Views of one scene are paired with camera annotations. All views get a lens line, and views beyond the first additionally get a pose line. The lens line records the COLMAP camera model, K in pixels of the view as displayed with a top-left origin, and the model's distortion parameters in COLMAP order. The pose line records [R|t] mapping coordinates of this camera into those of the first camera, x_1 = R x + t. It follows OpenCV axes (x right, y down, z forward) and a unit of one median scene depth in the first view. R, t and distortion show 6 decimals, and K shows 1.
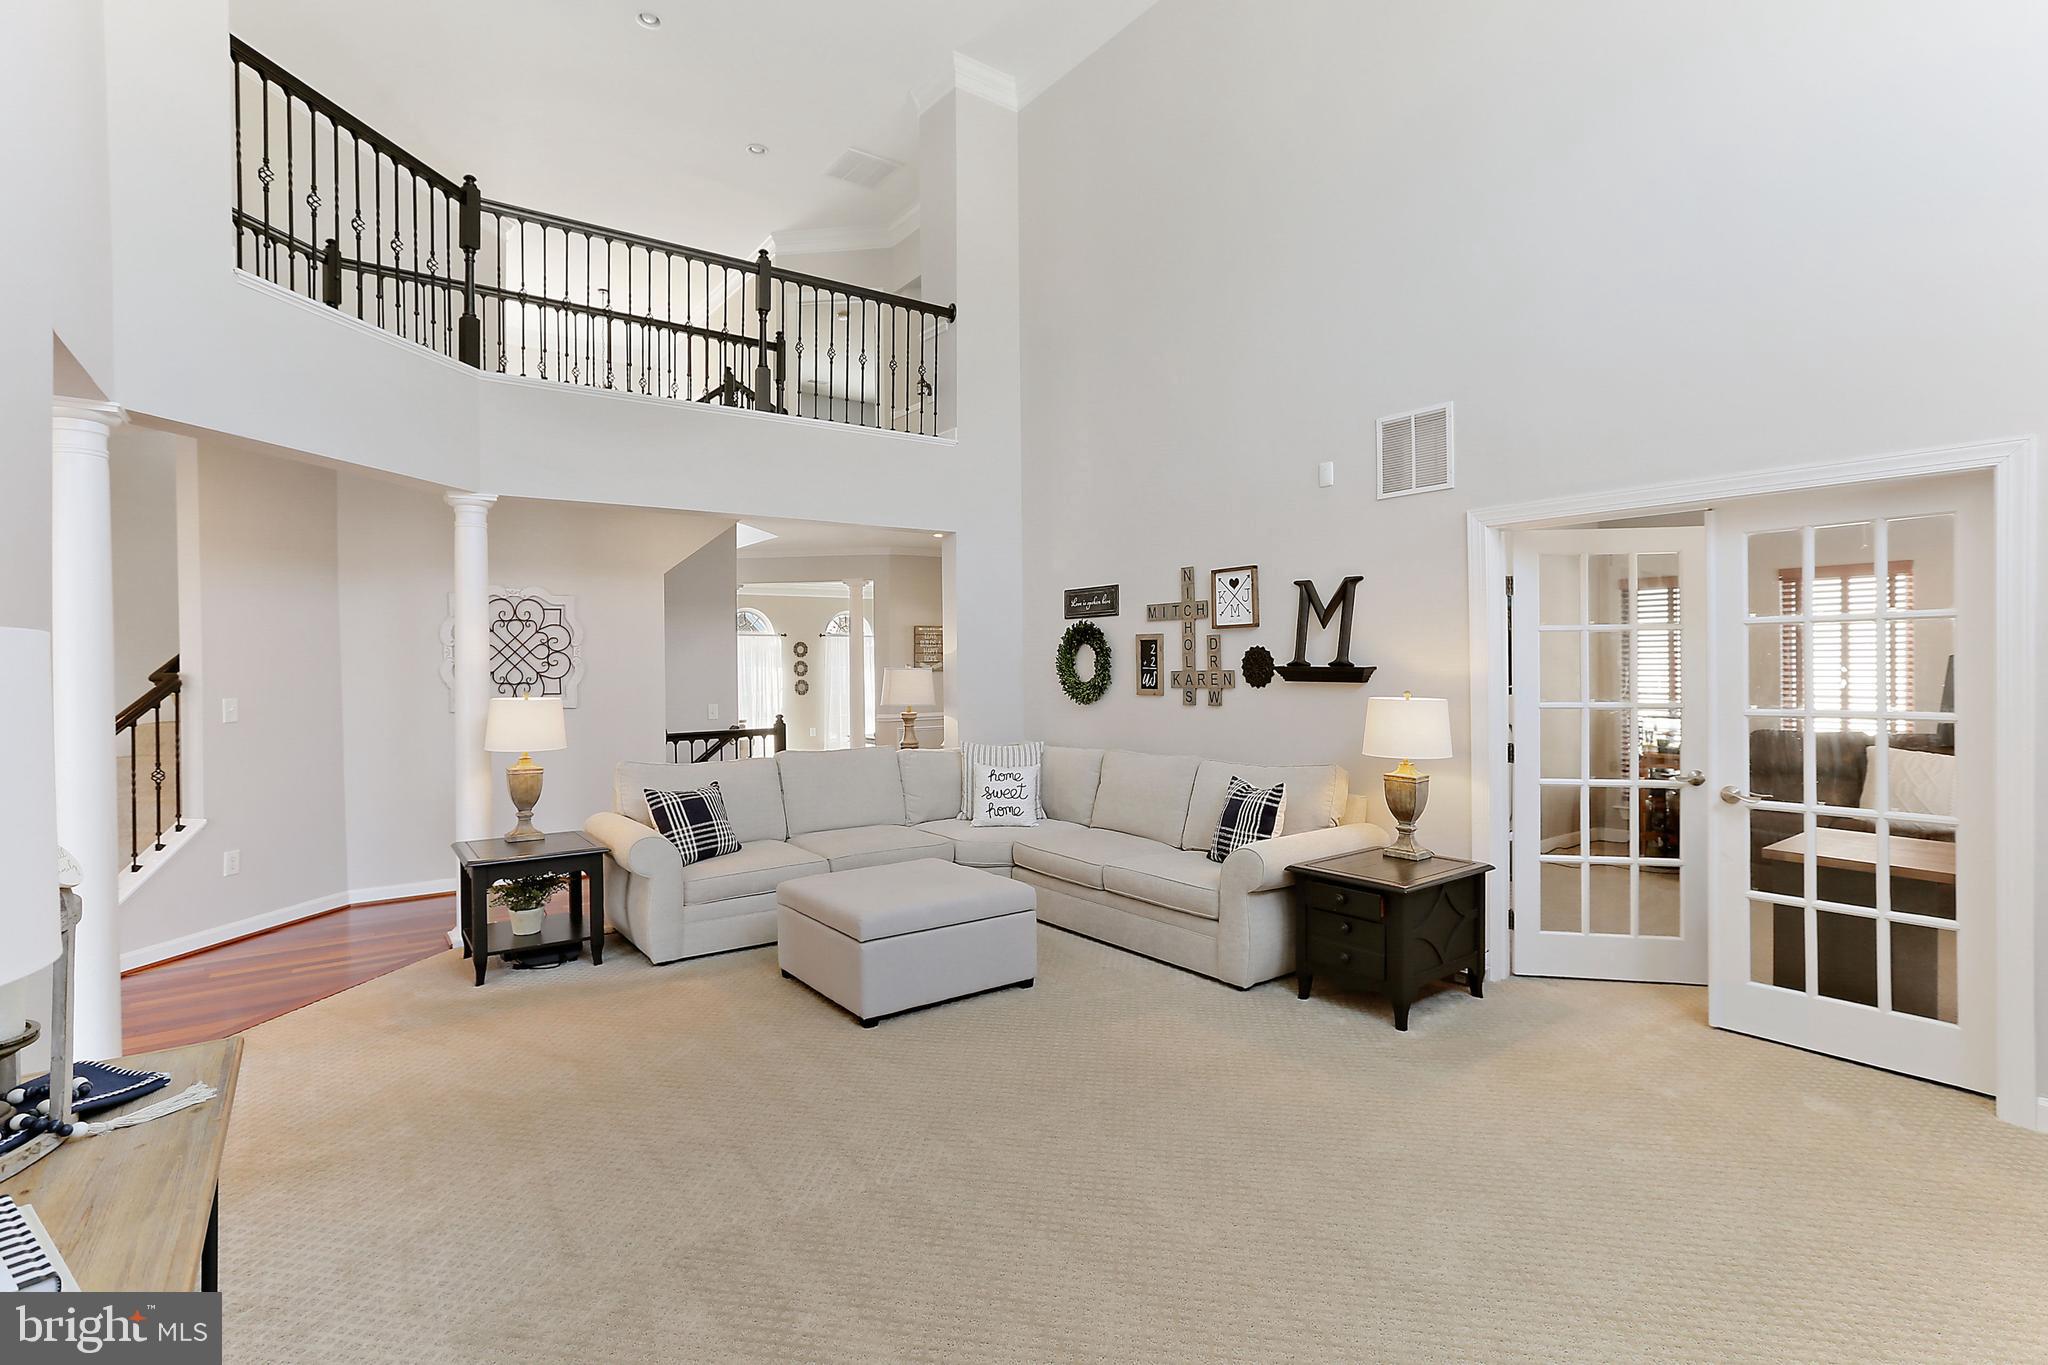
lens RADIAL K [[954.4, 0, 1019.6], [0, 954.4, 657.8], [0, 0, 1]] dist [-0.024188, 0.020192]
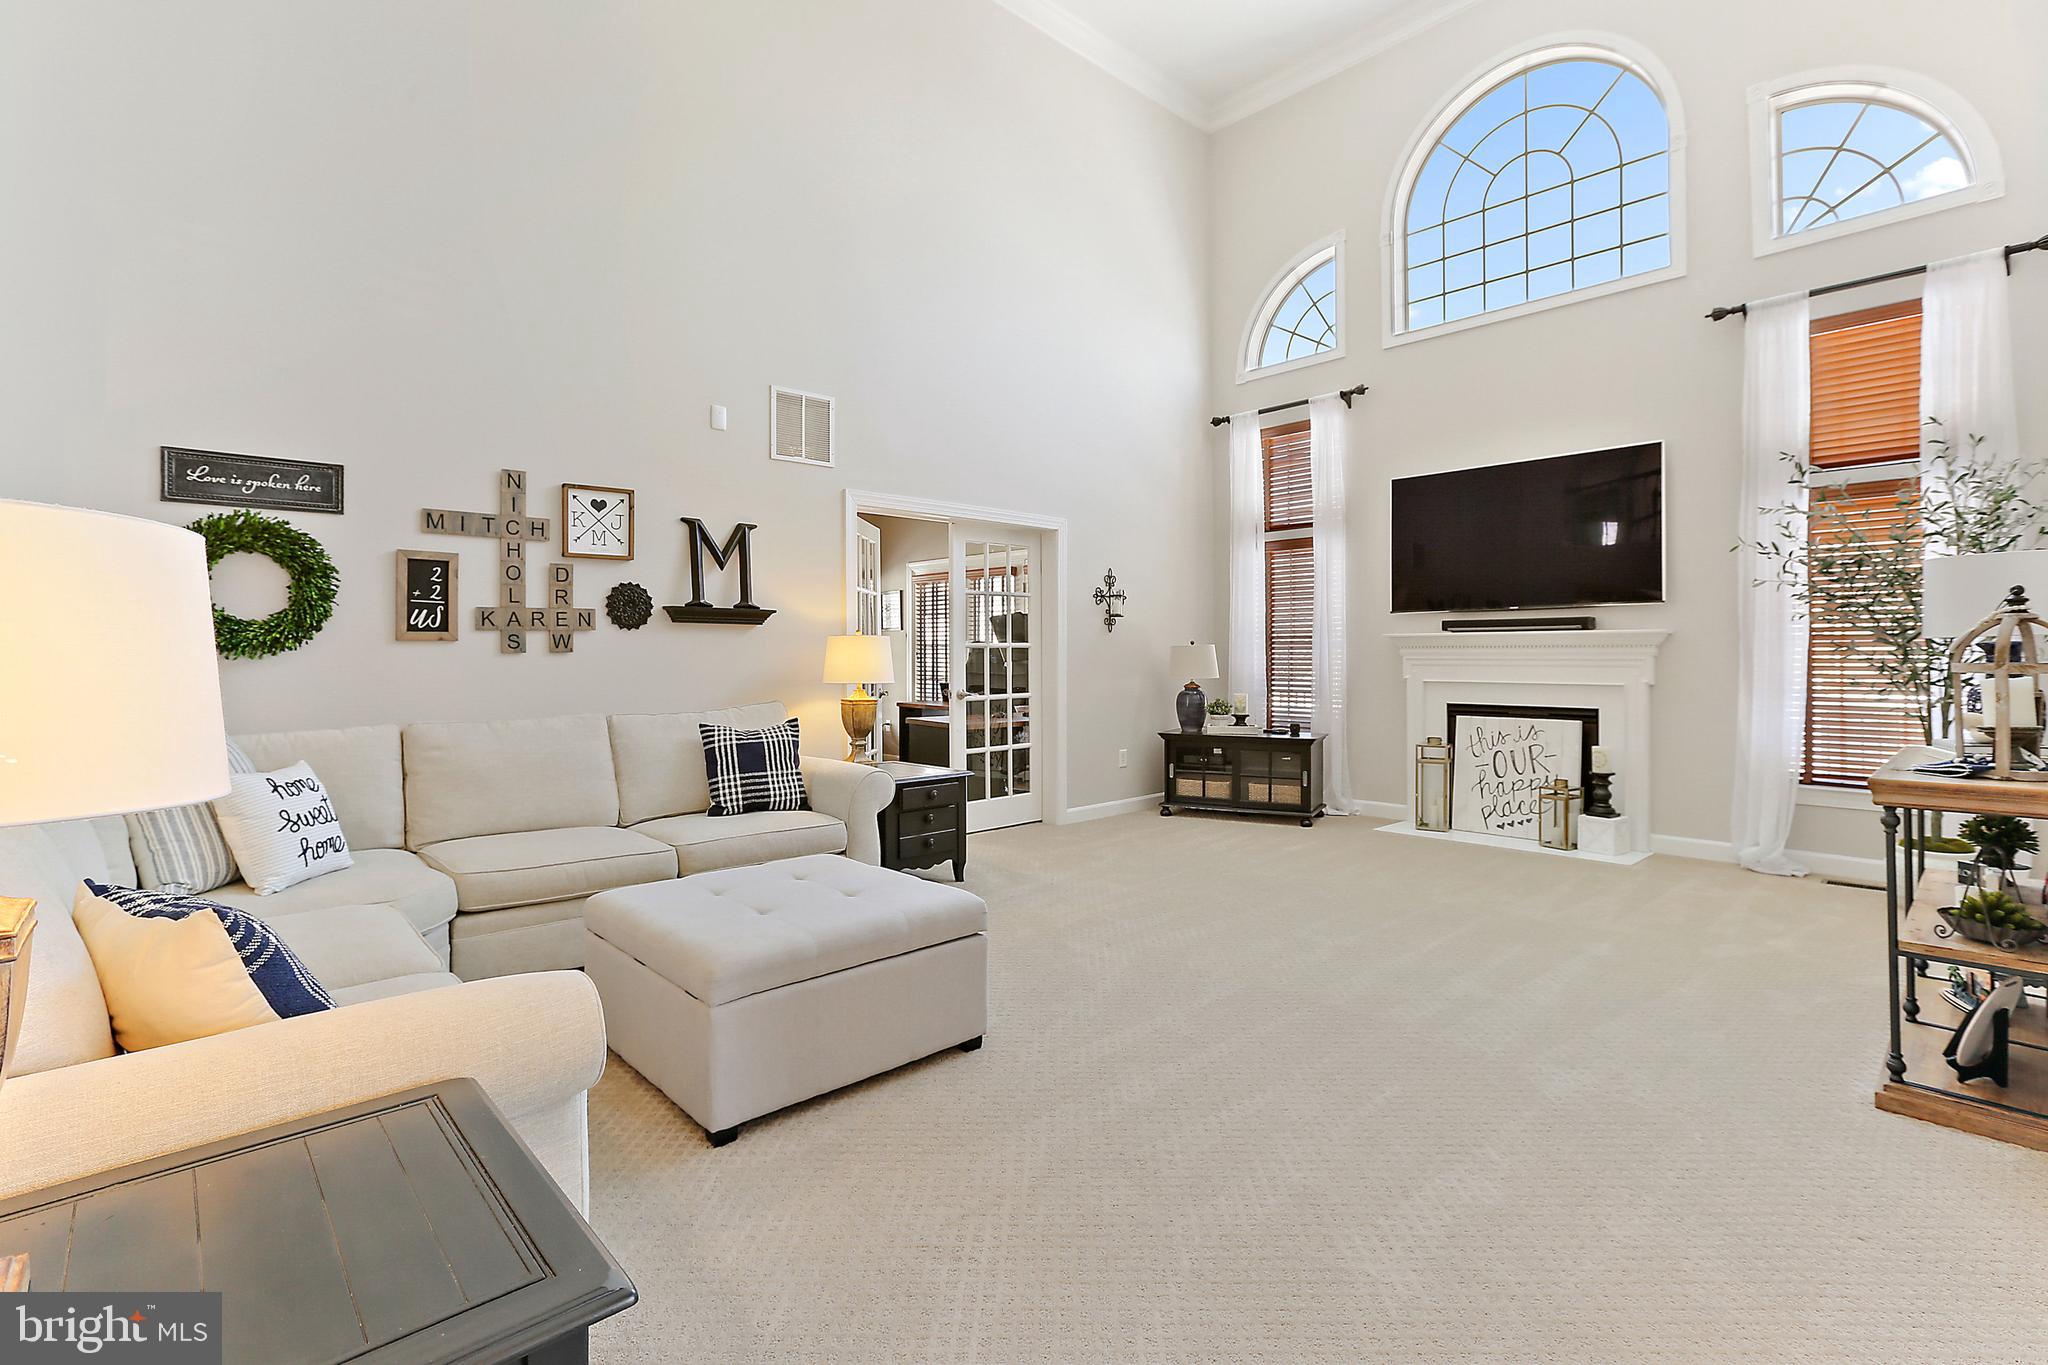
lens RADIAL K [[970.5, 0, 1039.5], [0, 970.5, 649.8], [0, 0, 1]] dist [-0.029071, 0.022102]
pose [[-0.111902, 0.017378, 0.993567, -0.654311], [0.001186, 0.999849, -0.017354, 0.063696], [-0.993719, -0.000763, -0.111906, 0.702458]]
